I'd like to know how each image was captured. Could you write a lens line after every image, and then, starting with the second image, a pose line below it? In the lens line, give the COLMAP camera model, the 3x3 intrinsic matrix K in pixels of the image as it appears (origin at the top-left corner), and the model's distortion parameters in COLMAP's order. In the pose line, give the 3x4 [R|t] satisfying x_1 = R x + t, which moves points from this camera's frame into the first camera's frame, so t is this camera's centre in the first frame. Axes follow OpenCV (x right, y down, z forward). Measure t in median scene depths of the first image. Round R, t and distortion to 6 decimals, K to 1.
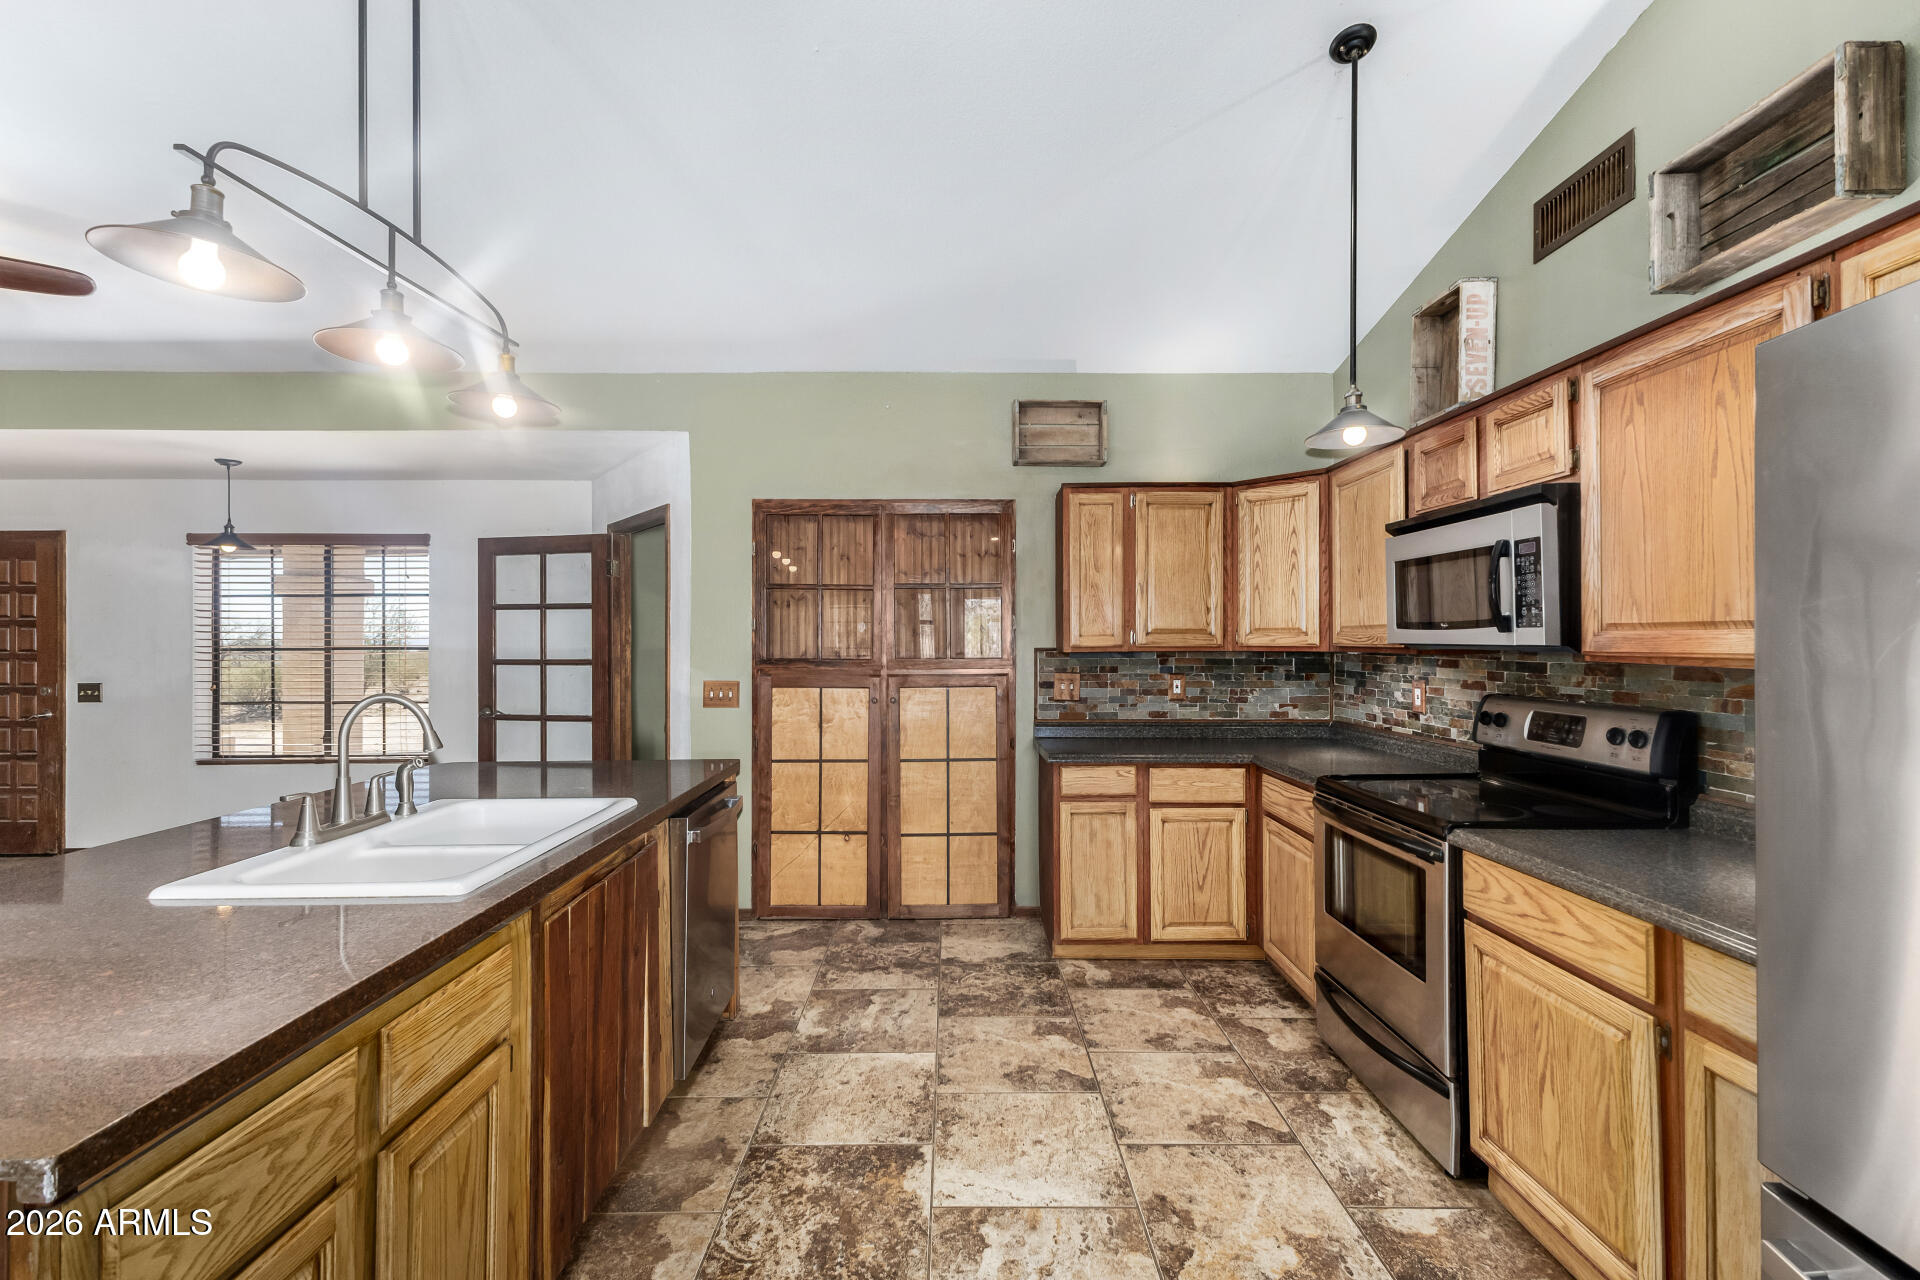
lens RADIAL K [[838.1, 0, 948.4], [0, 838.1, 630.4], [0, 0, 1]] dist [0.003827, -0.000197]
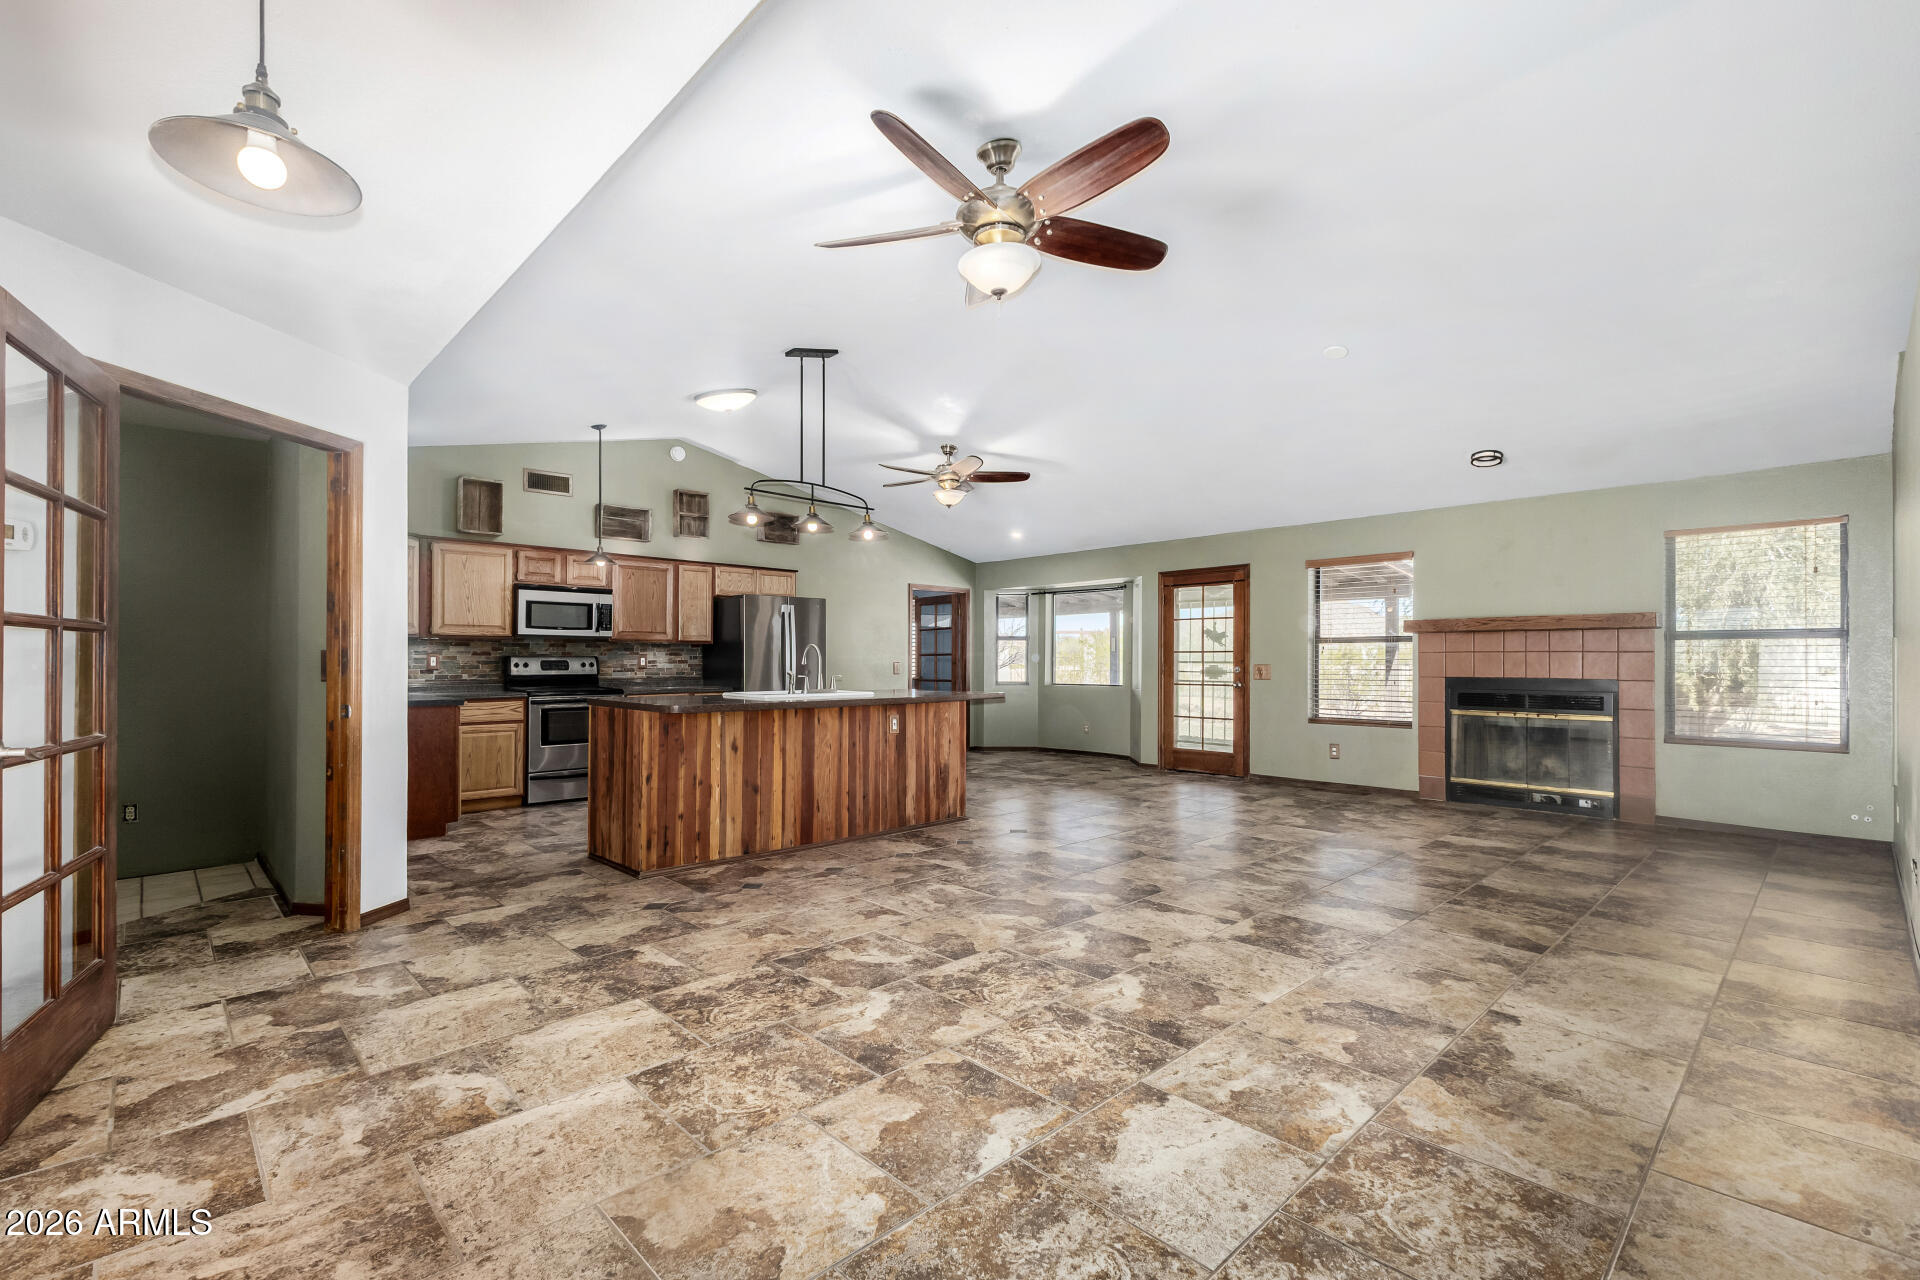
lens RADIAL K [[838.1, 0, 954.5], [0, 838.1, 655.9], [0, 0, 1]] dist [0.003827, -0.000197]
pose [[-0.677597, 0.005908, 0.735410, -1.531288], [-0.009946, 0.999803, -0.017196, 0.078445], [-0.735366, -0.018966, -0.677404, 1.271643]]
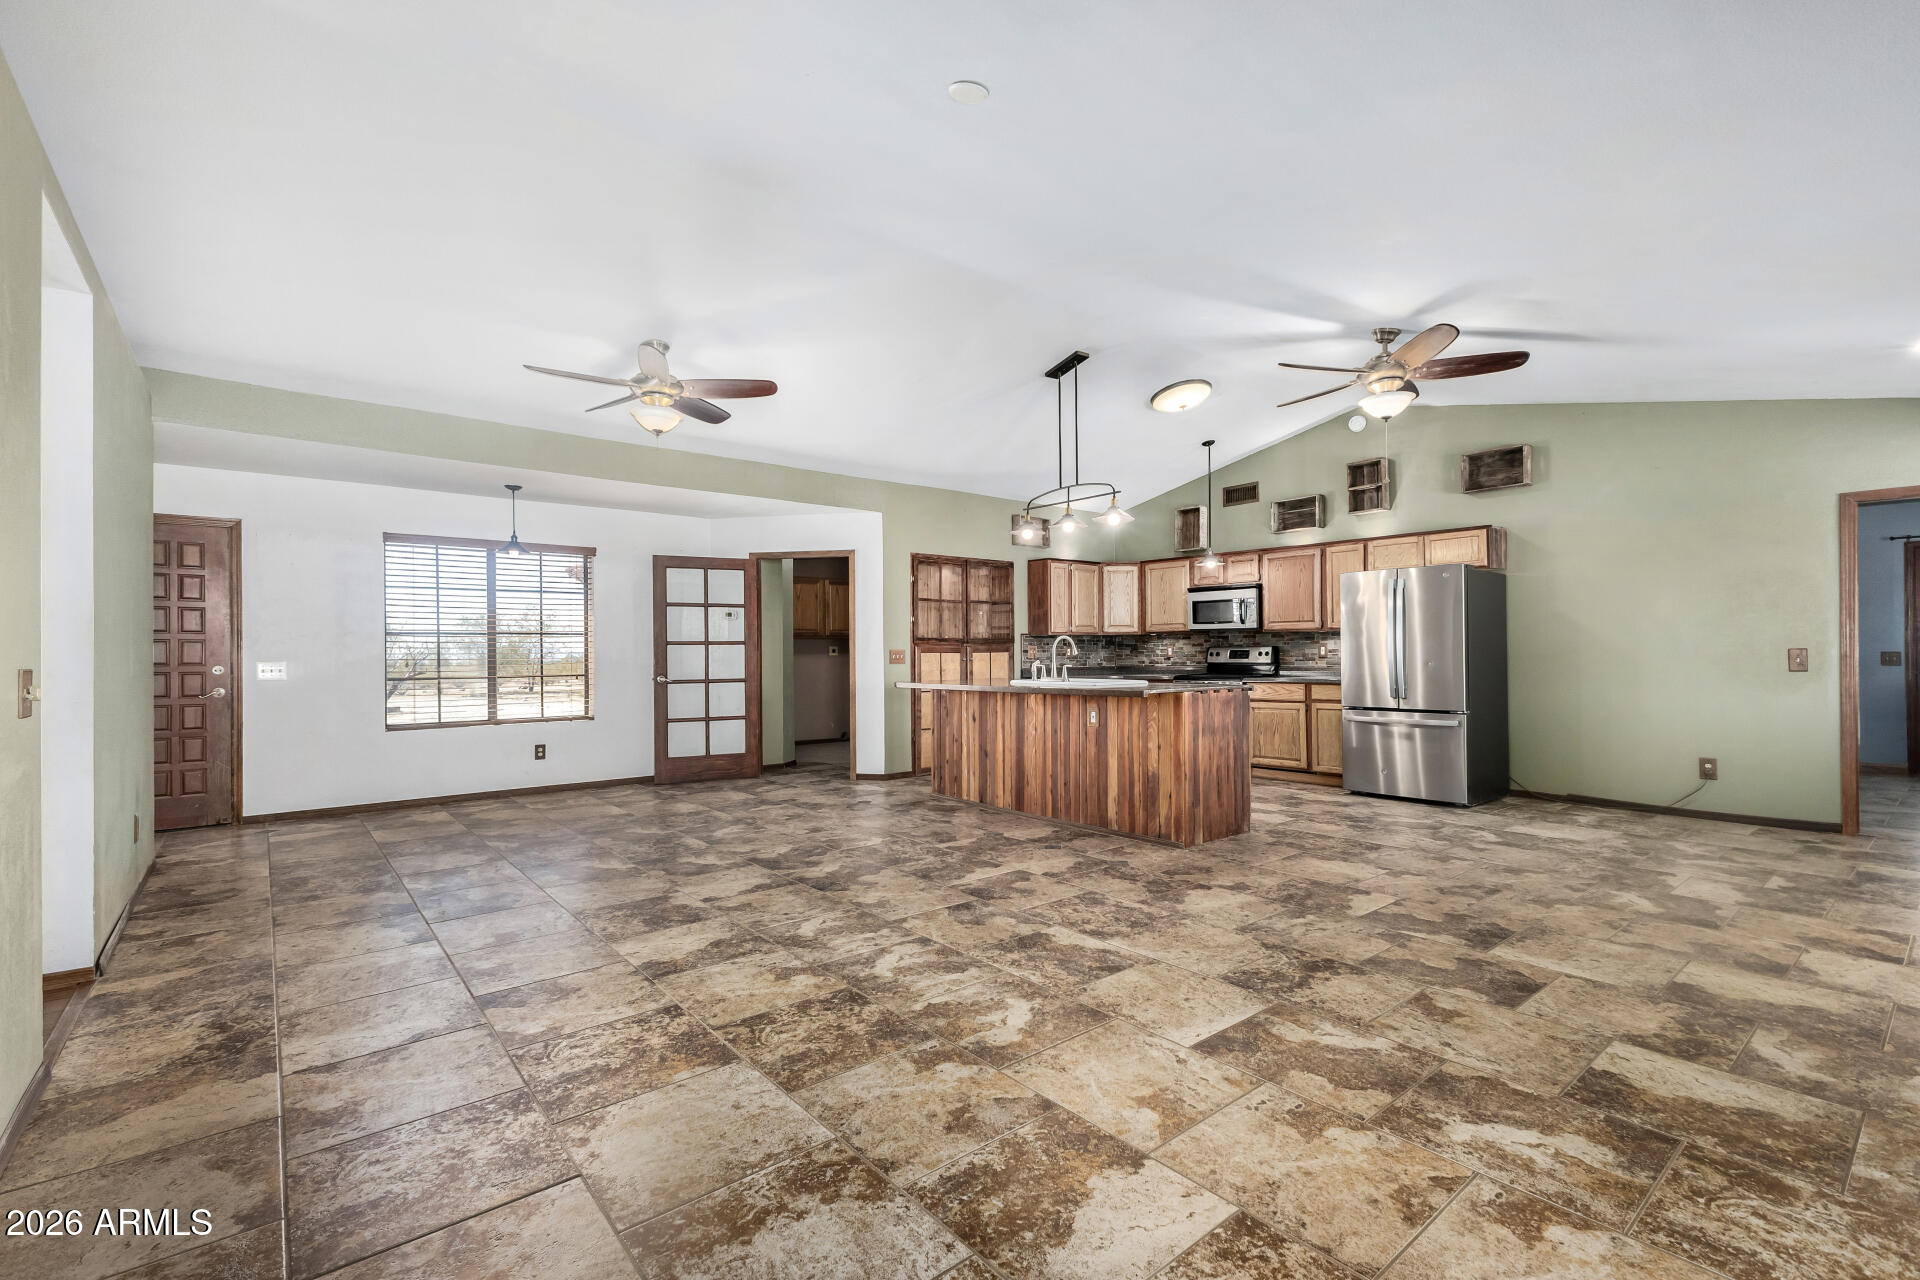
lens RADIAL K [[838.1, 0, 962.0], [0, 838.1, 648.2], [0, 0, 1]] dist [0.003827, -0.000197]
pose [[0.774840, -0.000001, 0.632157, -1.440467], [-0.002773, 0.999990, 0.003401, 0.054787], [-0.632151, -0.004388, 0.774833, -0.566938]]
